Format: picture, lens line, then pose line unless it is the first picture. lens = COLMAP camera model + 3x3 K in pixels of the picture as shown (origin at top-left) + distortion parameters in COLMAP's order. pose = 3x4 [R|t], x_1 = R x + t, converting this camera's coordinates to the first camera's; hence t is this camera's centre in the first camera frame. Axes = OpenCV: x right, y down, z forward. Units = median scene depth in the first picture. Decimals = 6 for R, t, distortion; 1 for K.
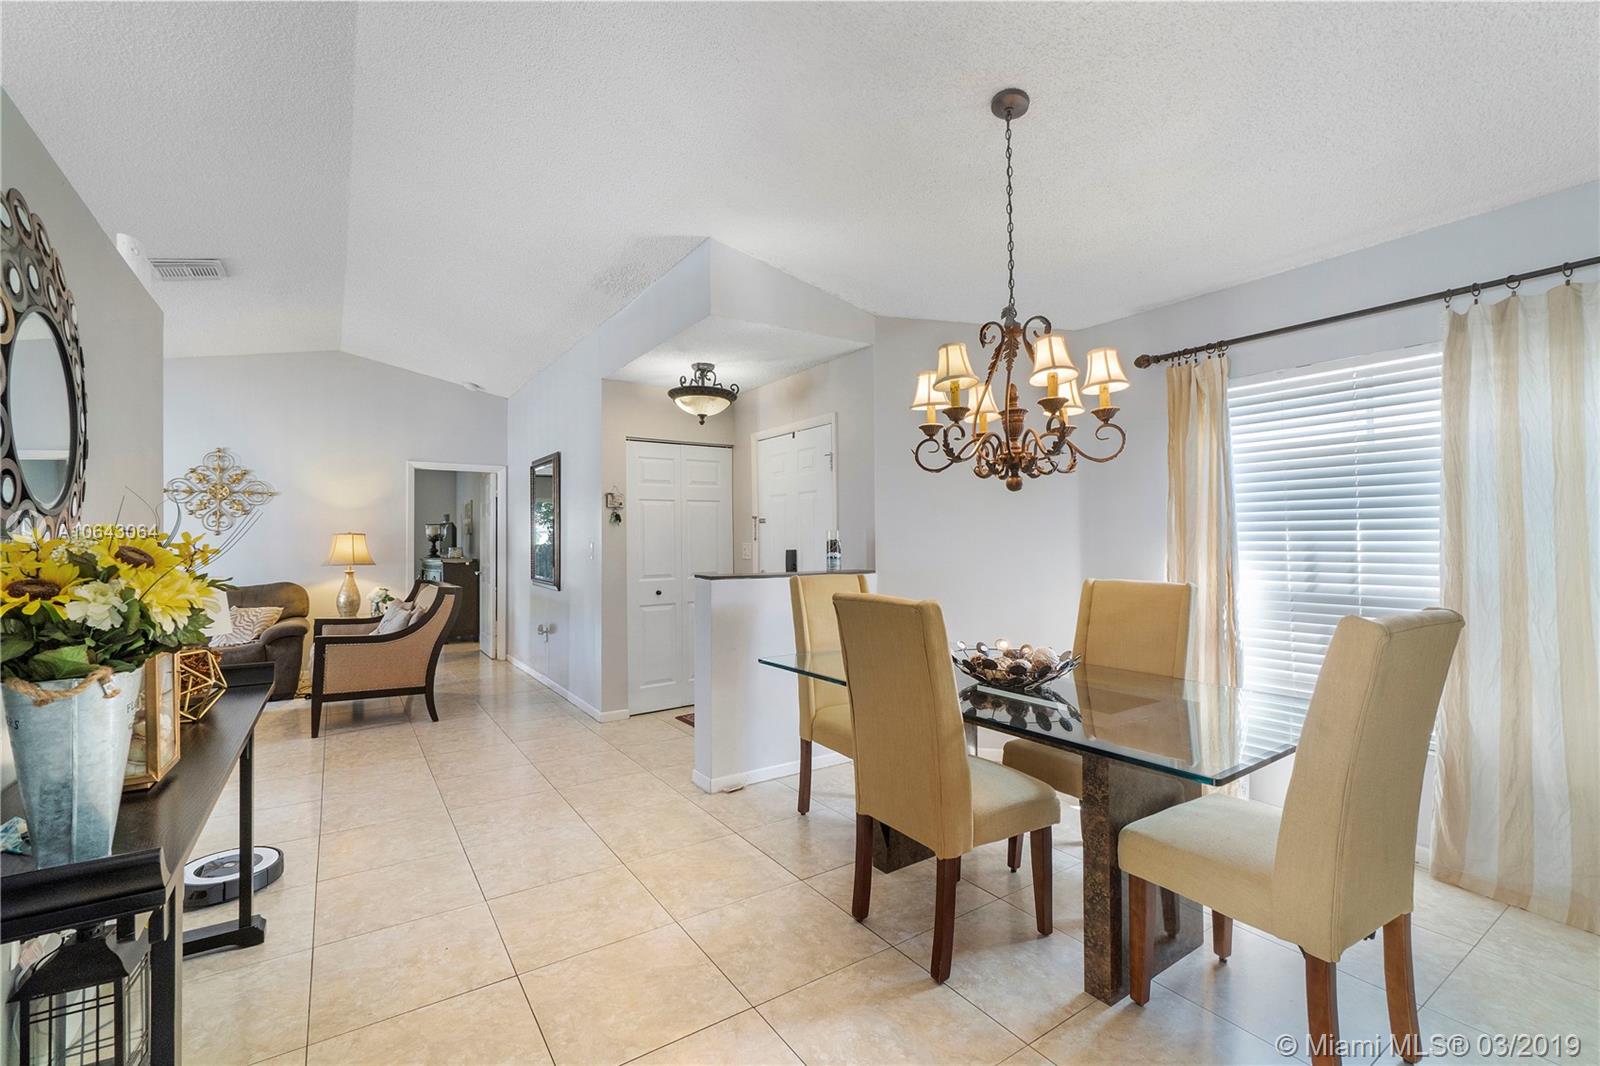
lens RADIAL K [[686.7, 0, 792.5], [0, 686.7, 535.2], [0, 0, 1]] dist [-0.001503, -0.000631]
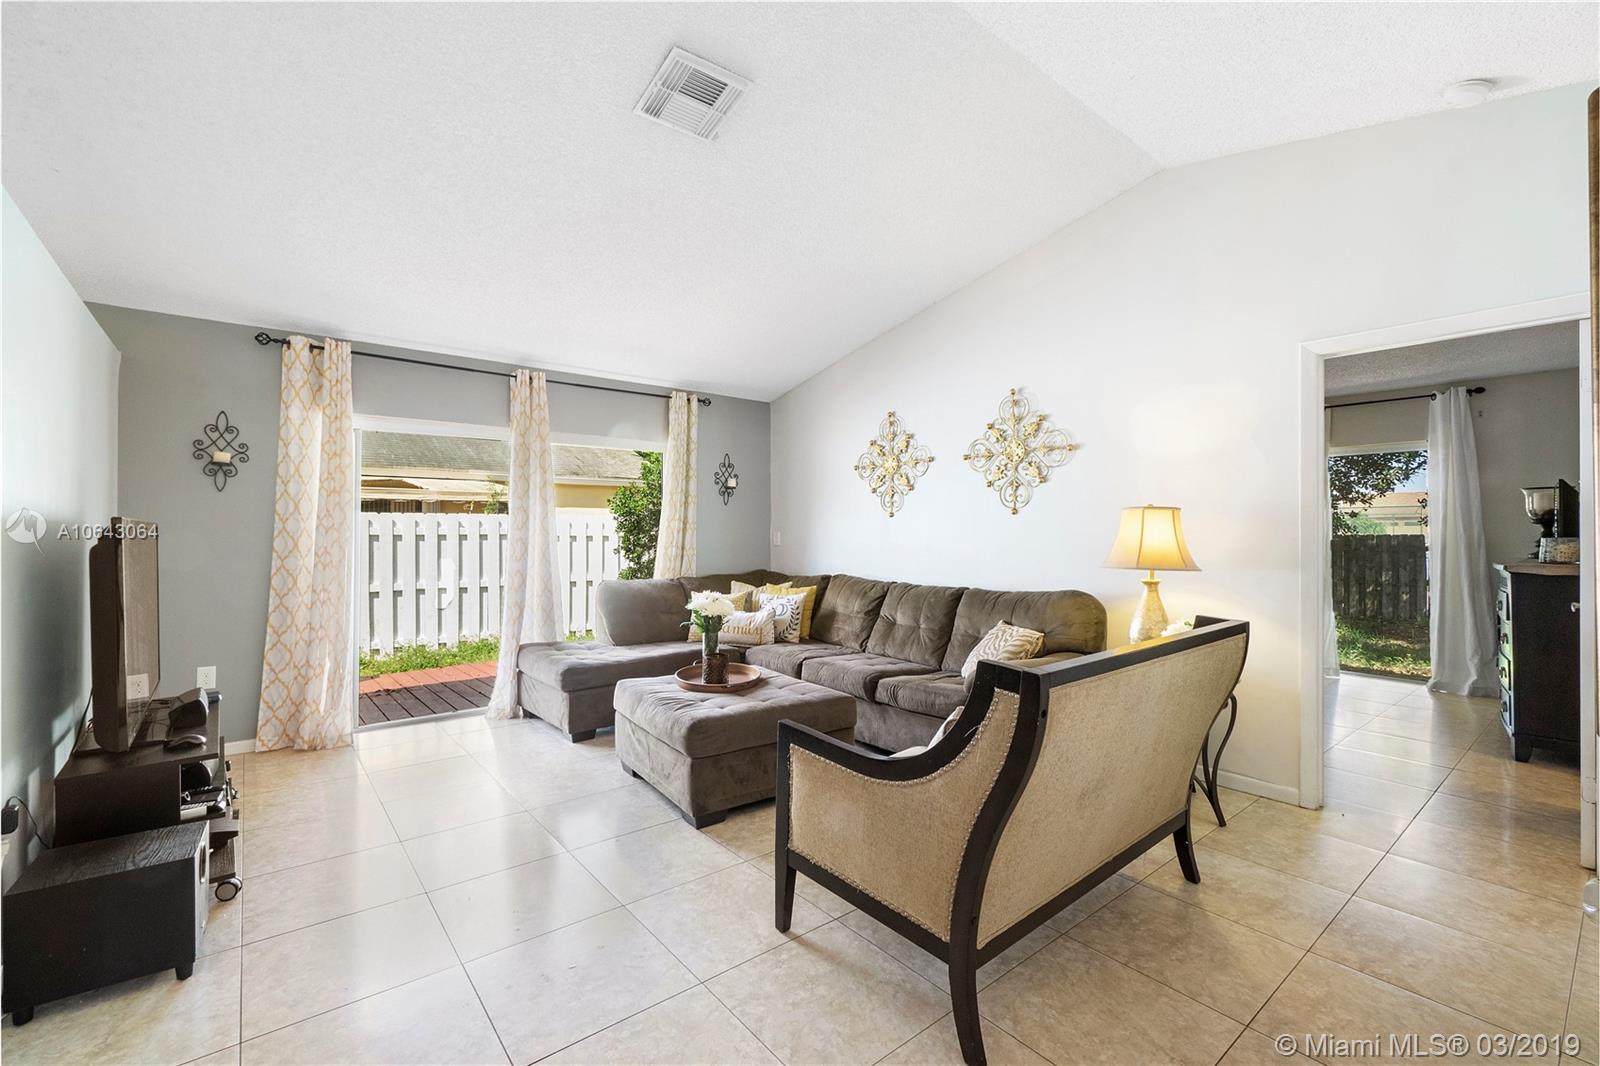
lens RADIAL K [[686.7, 0, 801.6], [0, 686.7, 527.5], [0, 0, 1]] dist [-0.001503, -0.000631]
pose [[0.105632, 0.003463, -0.994399, -0.166887], [0.014626, 0.999880, 0.005036, 0.006457], [0.994298, -0.015076, 0.105568, 0.707298]]
